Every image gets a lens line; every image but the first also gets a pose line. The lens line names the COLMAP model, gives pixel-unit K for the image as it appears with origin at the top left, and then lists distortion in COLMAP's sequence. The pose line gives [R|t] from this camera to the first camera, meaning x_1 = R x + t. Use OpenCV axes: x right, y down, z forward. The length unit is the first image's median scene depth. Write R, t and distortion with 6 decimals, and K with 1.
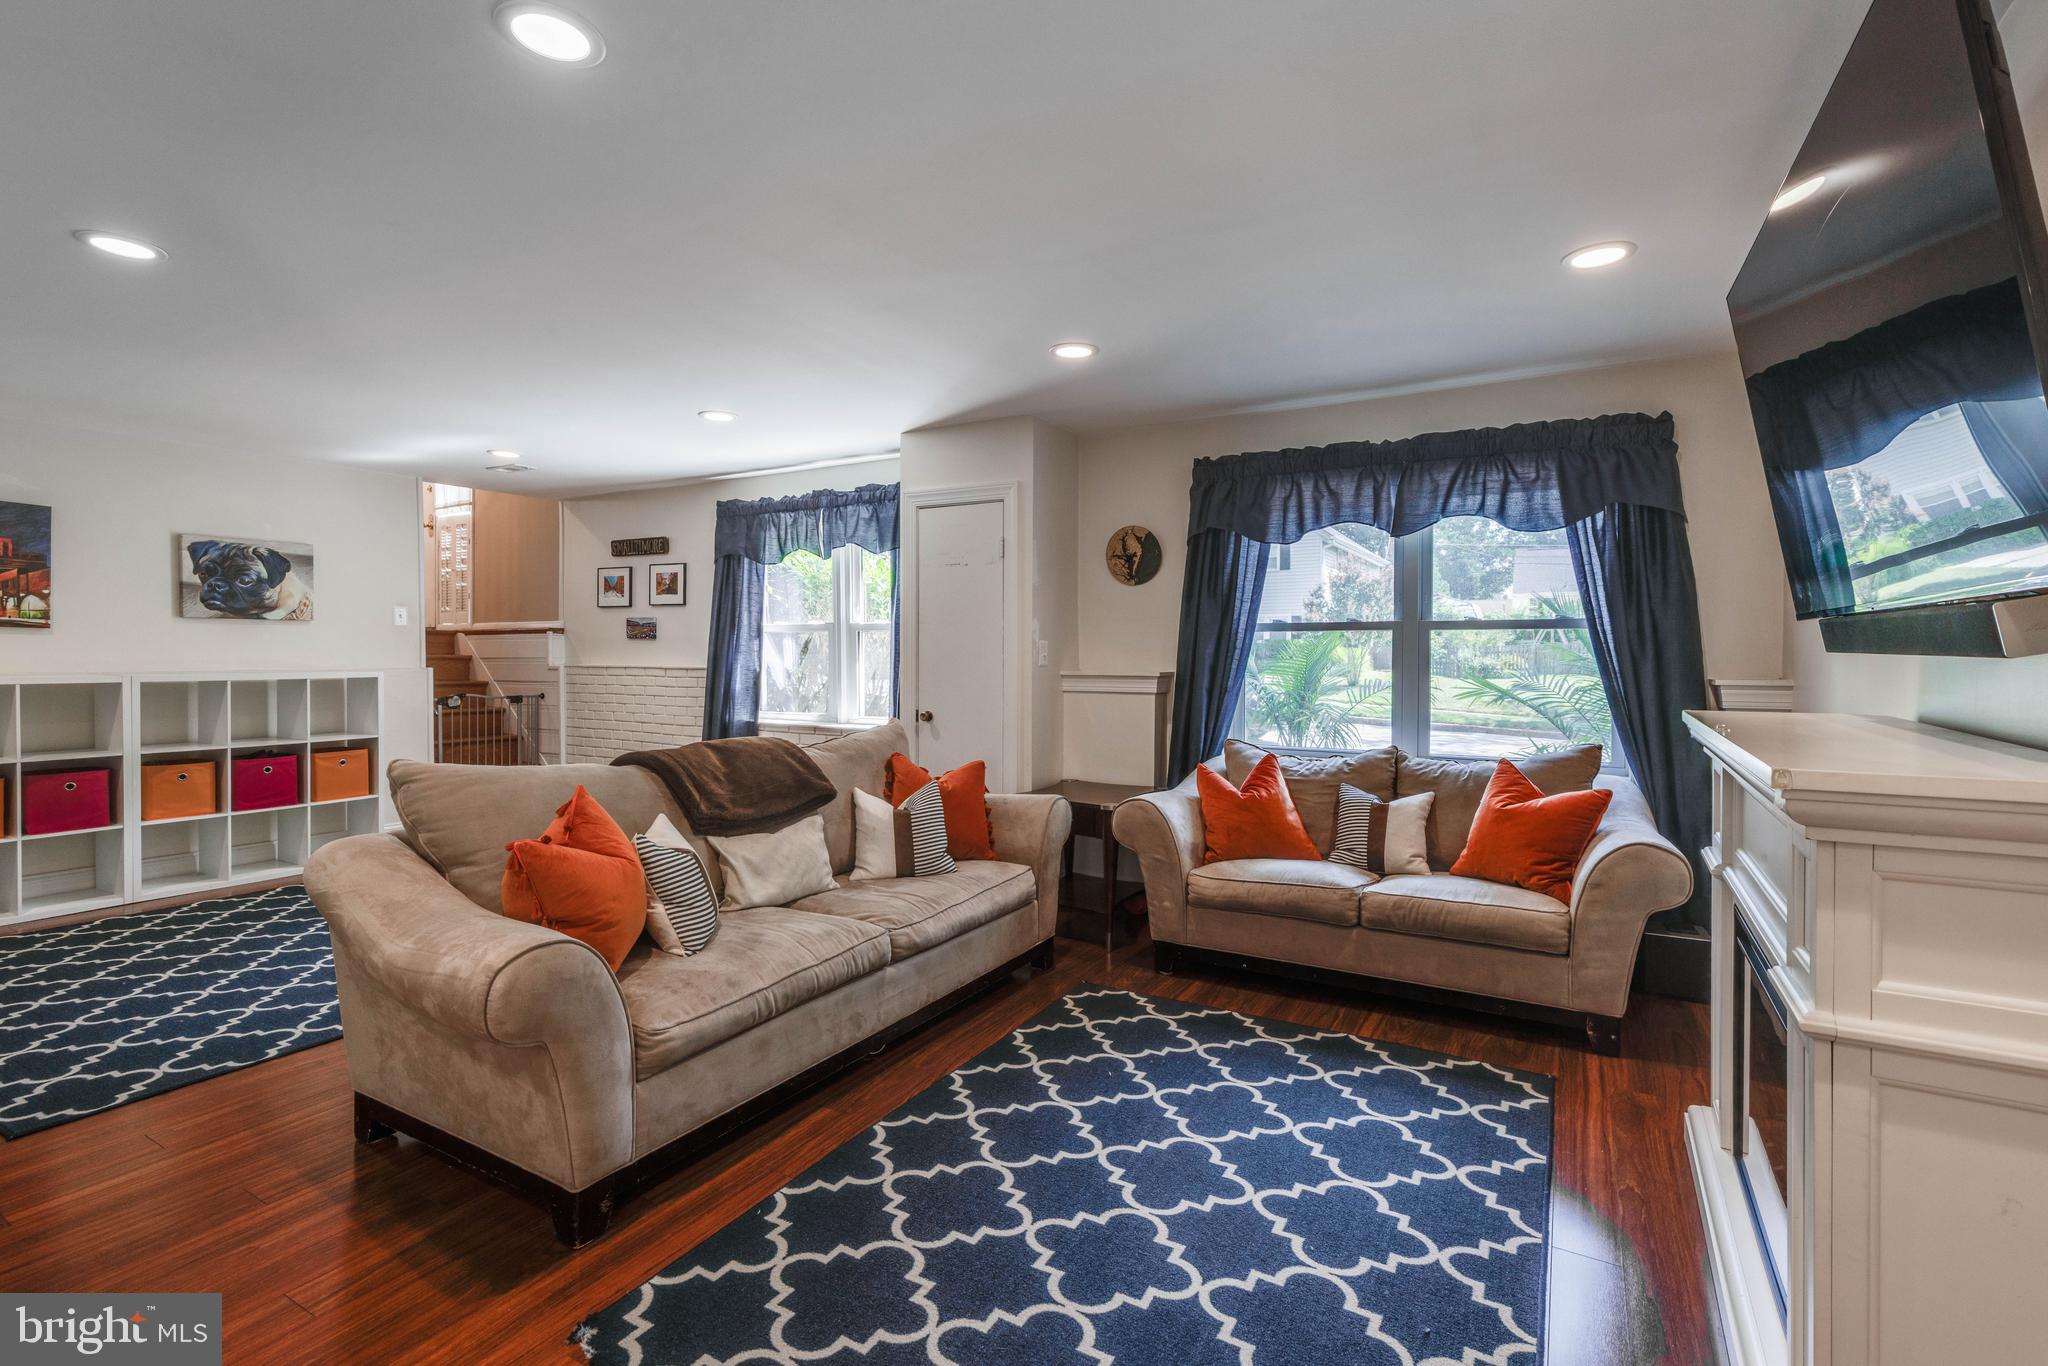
lens RADIAL K [[946.7, 0, 1024.7], [0, 946.7, 671.4], [0, 0, 1]] dist [0.010422, 0.000038]
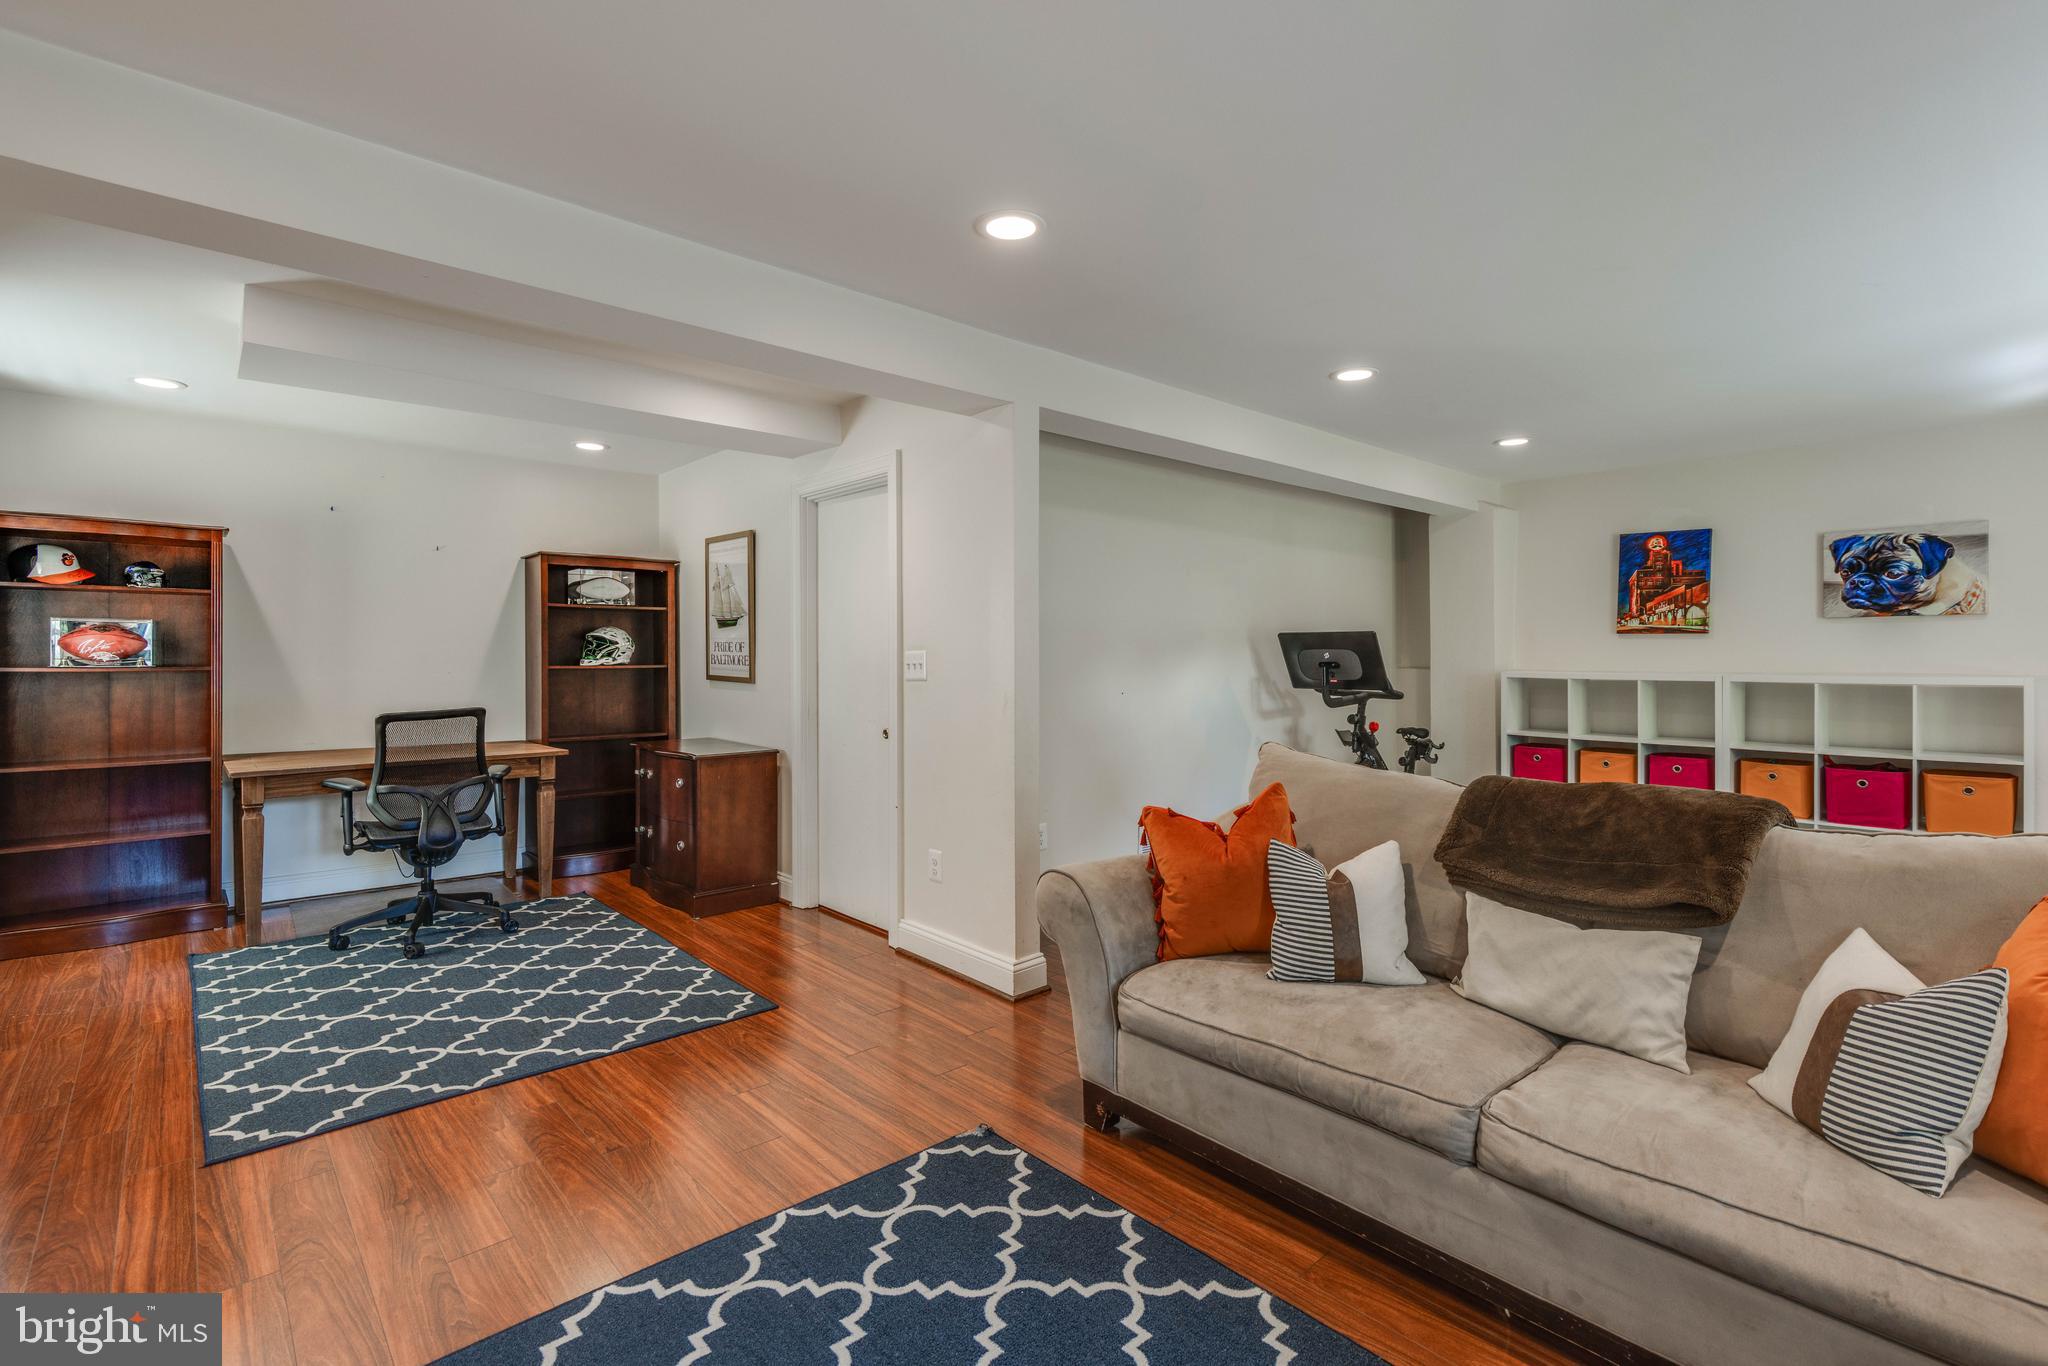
lens RADIAL K [[946.7, 0, 1032.4], [0, 946.7, 650.0], [0, 0, 1]] dist [0.010422, 0.000038]
pose [[-0.310886, -0.004931, -0.950434, 0.334638], [-0.013349, 0.999911, -0.000821, -0.012821], [0.950353, 0.012432, -0.310924, 0.574895]]
